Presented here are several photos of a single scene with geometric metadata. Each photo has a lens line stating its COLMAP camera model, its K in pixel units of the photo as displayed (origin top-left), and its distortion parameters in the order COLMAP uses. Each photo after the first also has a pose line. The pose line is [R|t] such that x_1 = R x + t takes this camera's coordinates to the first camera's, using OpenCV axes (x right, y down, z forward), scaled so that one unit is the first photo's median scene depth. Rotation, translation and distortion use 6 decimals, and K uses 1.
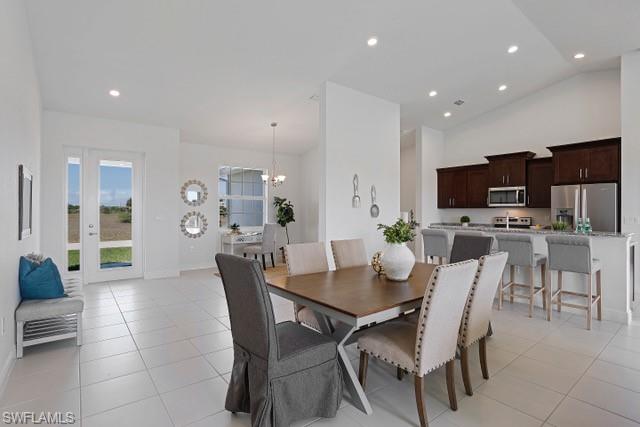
lens RADIAL K [[323.9, 0, 319.2], [0, 323.9, 209.9], [0, 0, 1]] dist [-0.037609, 0.000556]
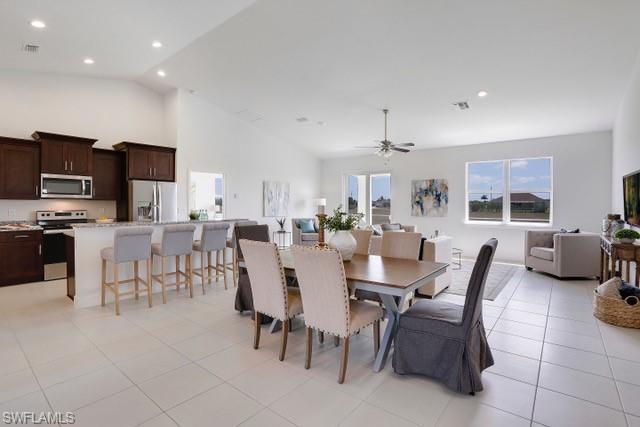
lens RADIAL K [[310.3, 0, 320.0], [0, 310.3, 213.5], [0, 0, 1]] dist [-0.050186, 0.000131]
pose [[-0.217747, -0.032137, 0.975476, -0.338102], [-0.008951, 0.999481, 0.030930, -0.000748], [-0.975964, -0.001997, -0.217922, 0.529420]]
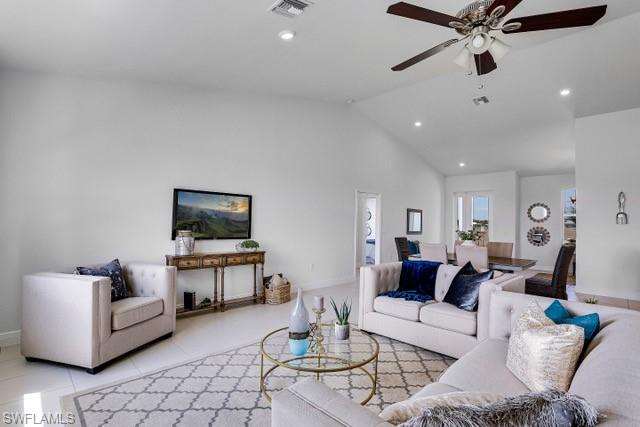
lens RADIAL K [[310.3, 0, 320.0], [0, 310.3, 213.5], [0, 0, 1]] dist [-0.050186, 0.000131]
pose [[0.116191, -0.027900, -0.992835, 0.814147], [-0.012778, 0.999481, -0.029582, -0.000354], [0.993145, 0.016123, 0.115775, -0.051673]]
